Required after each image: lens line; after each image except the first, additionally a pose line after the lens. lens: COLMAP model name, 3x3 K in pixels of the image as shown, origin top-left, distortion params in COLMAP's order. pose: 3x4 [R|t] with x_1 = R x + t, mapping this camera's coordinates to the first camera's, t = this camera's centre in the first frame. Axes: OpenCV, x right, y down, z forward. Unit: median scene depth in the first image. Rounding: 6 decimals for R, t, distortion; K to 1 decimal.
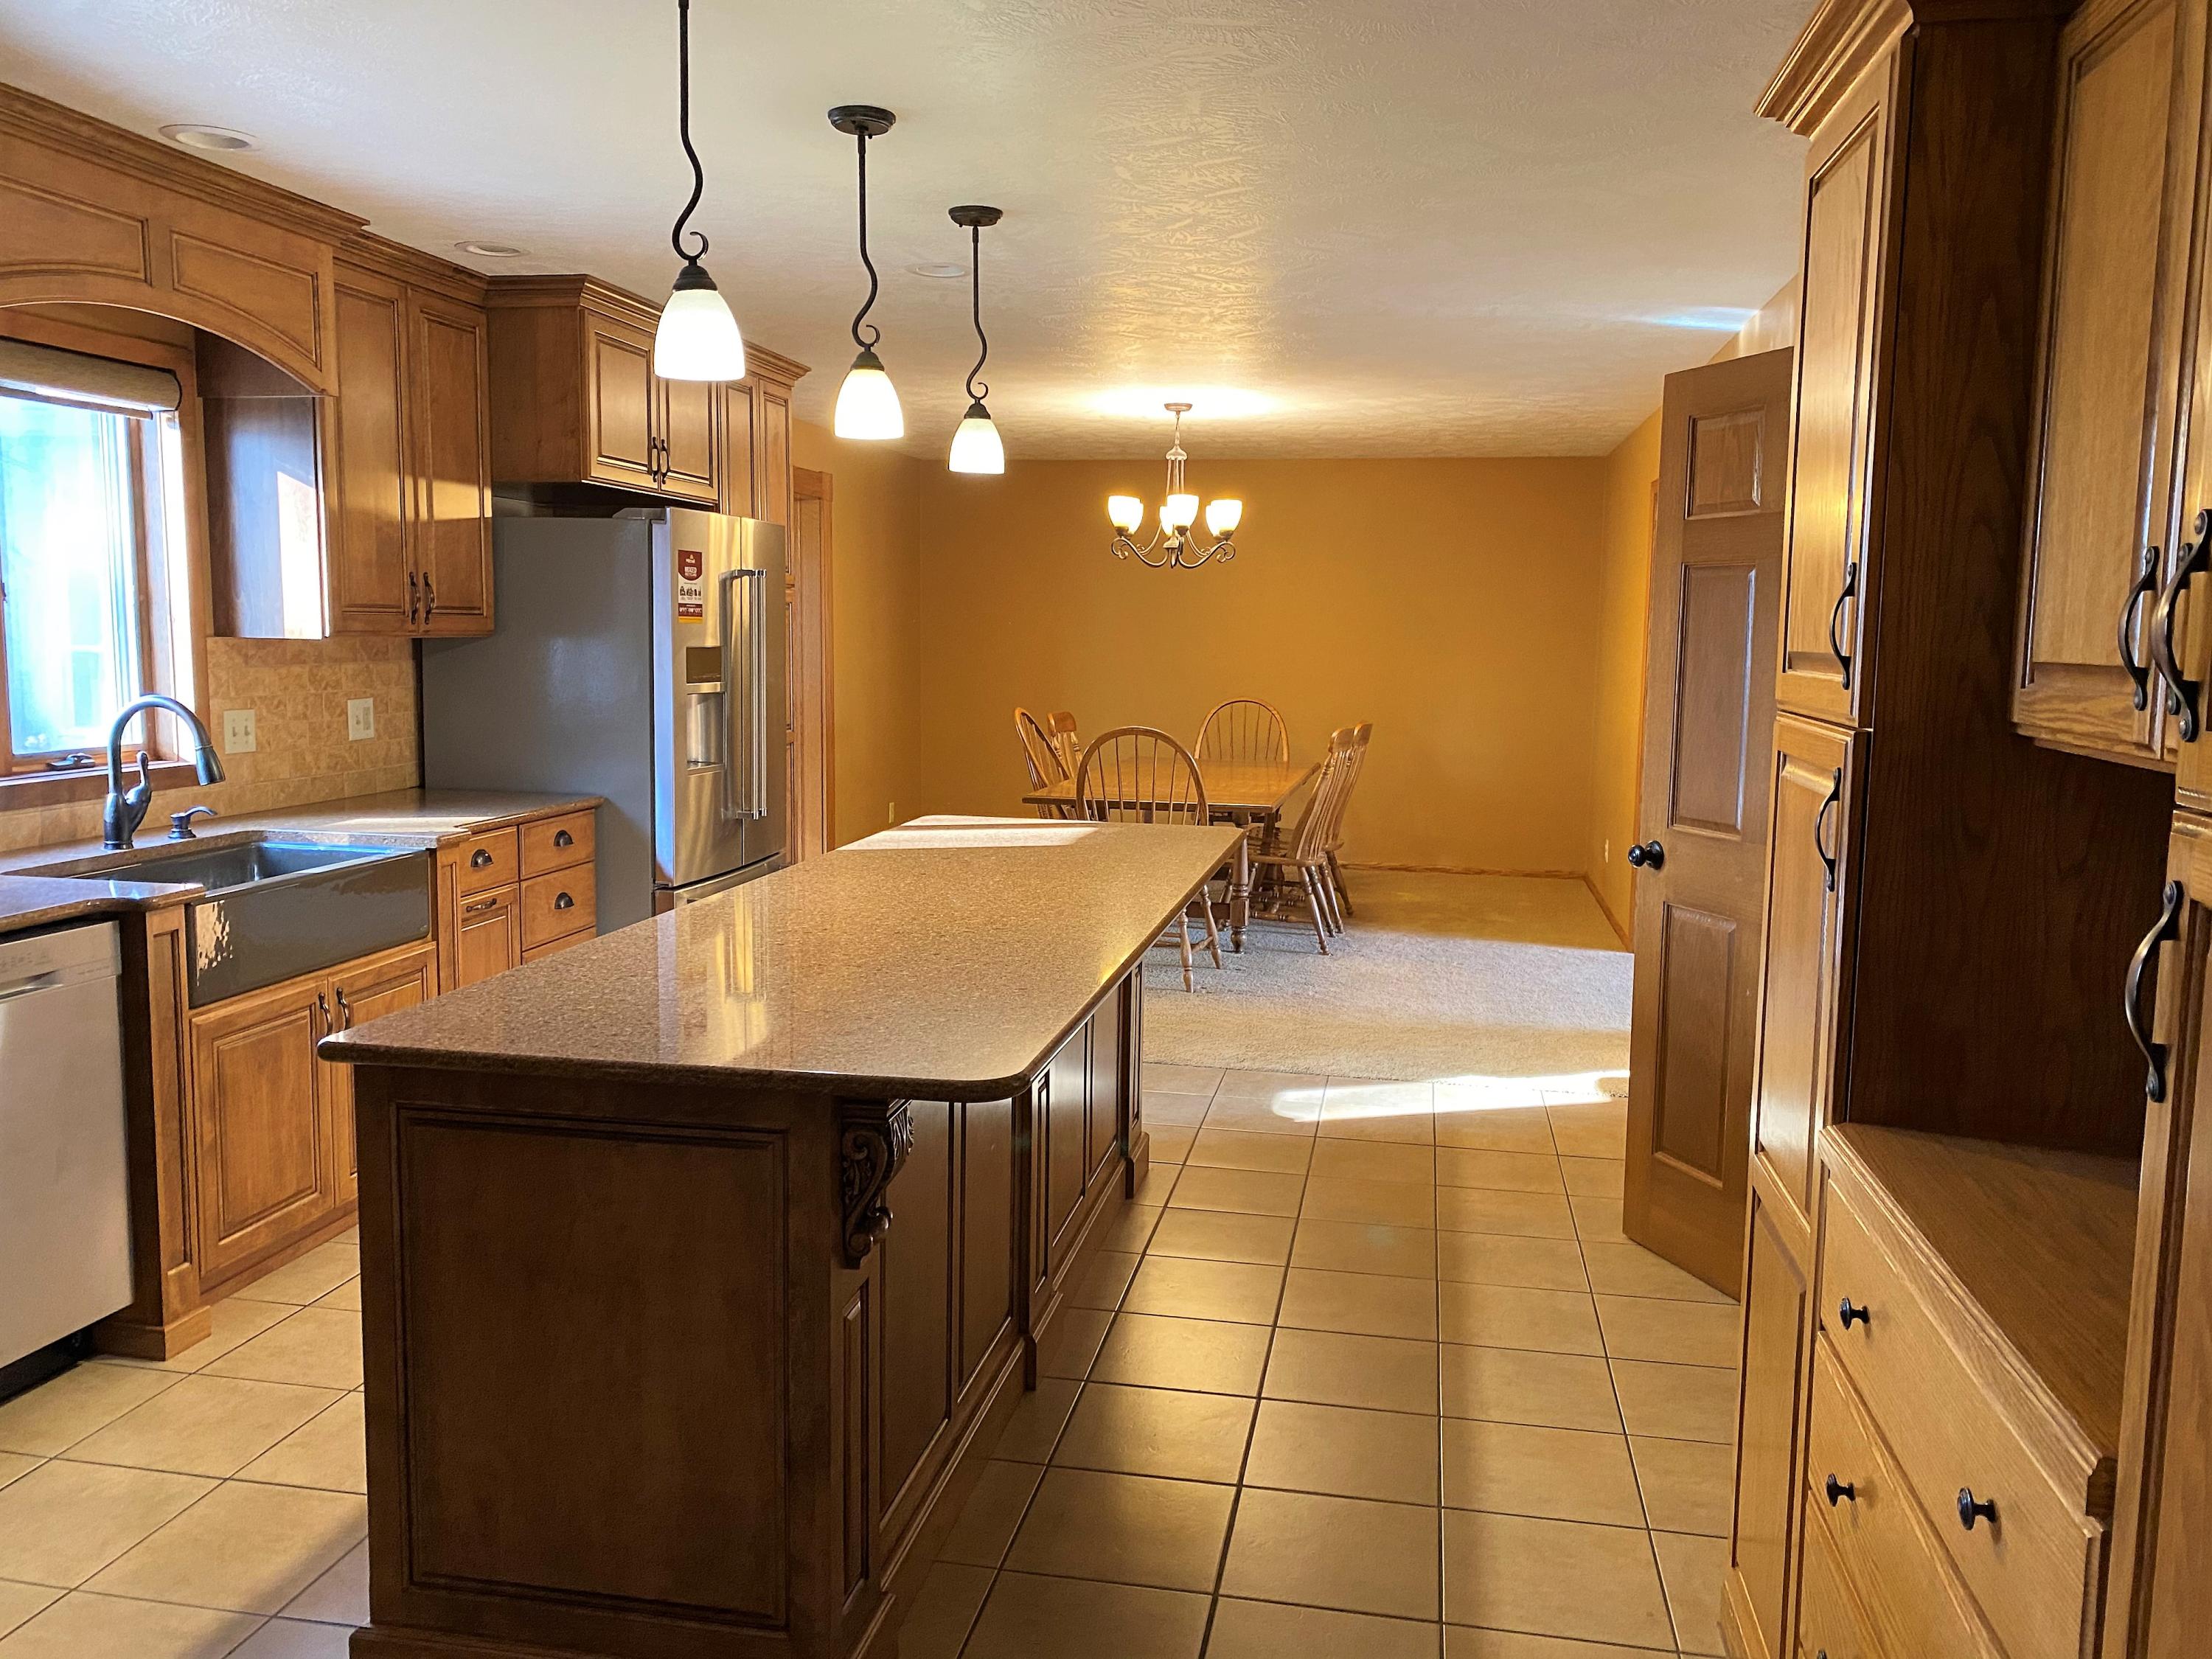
lens RADIAL K [[1679.8, 0, 1099.8], [0, 1679.8, 819.5], [0, 0, 1]] dist [0.038116, -0.047534]
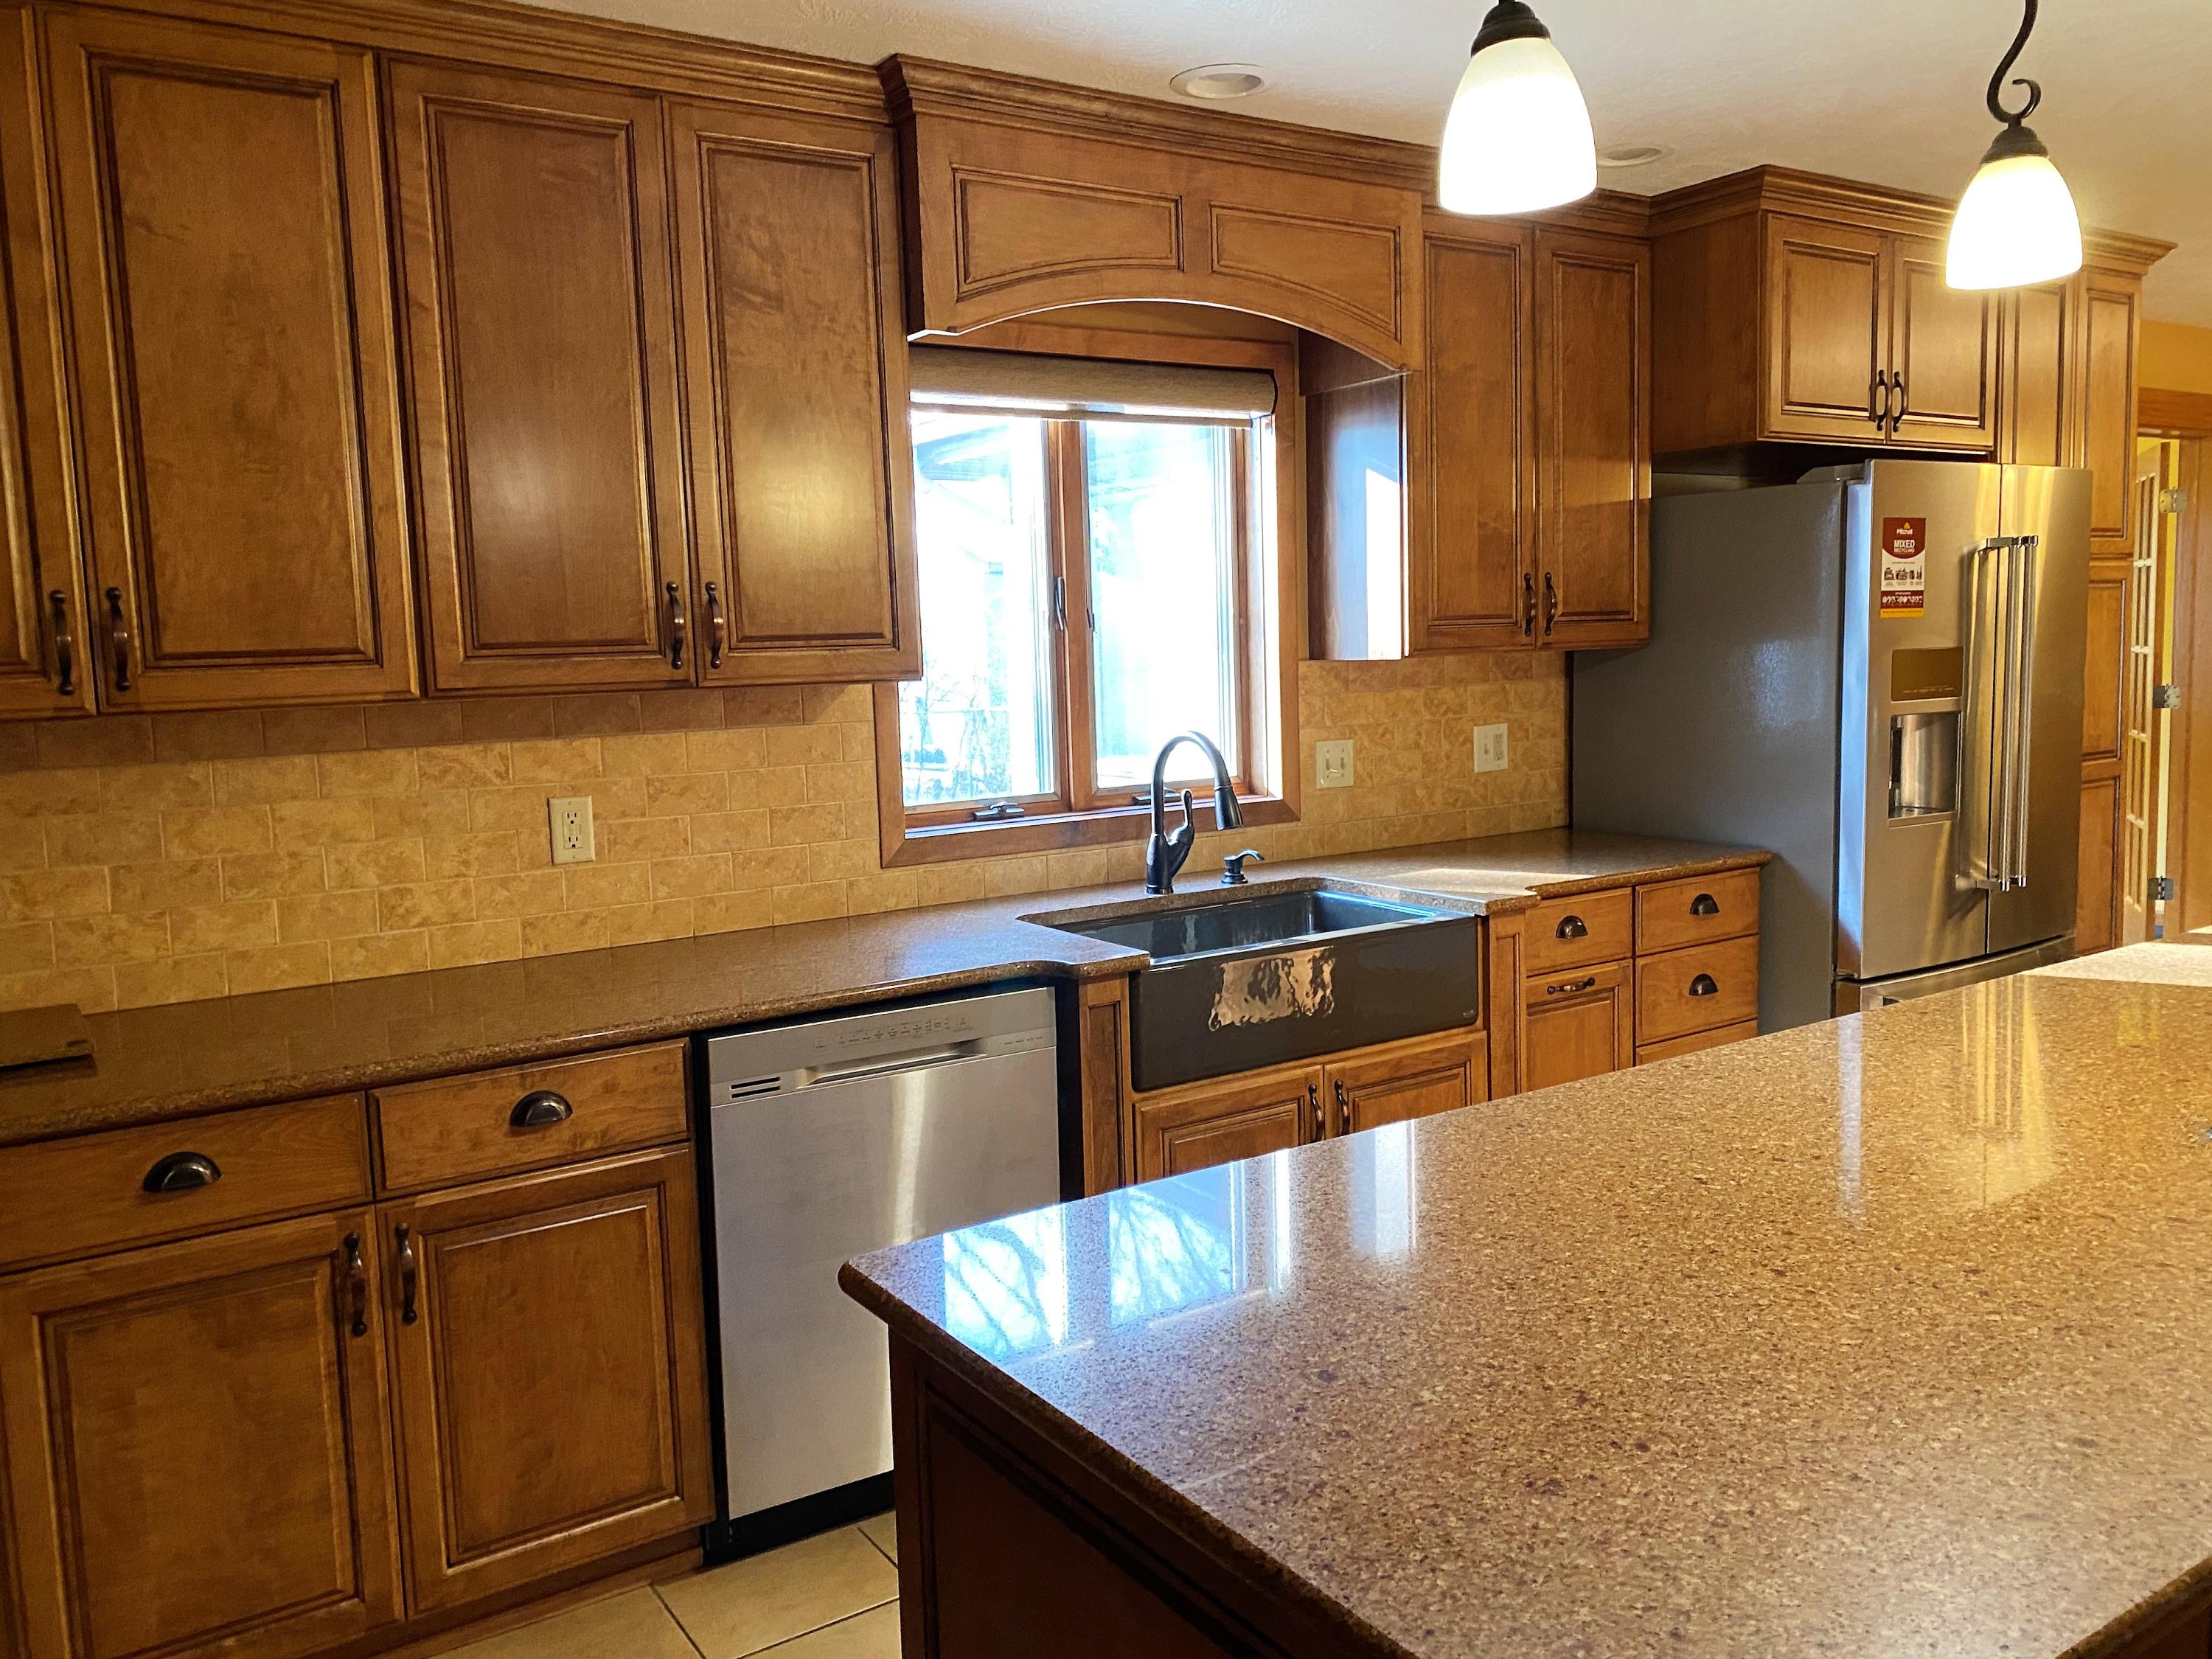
lens RADIAL K [[1679.8, 0, 1088.9], [0, 1679.8, 817.1], [0, 0, 1]] dist [0.038116, -0.047534]
pose [[0.691963, 0.039522, -0.720851, 0.047161], [-0.042585, 0.998996, 0.013893, -0.030141], [0.720676, 0.021084, 0.692951, 0.282334]]
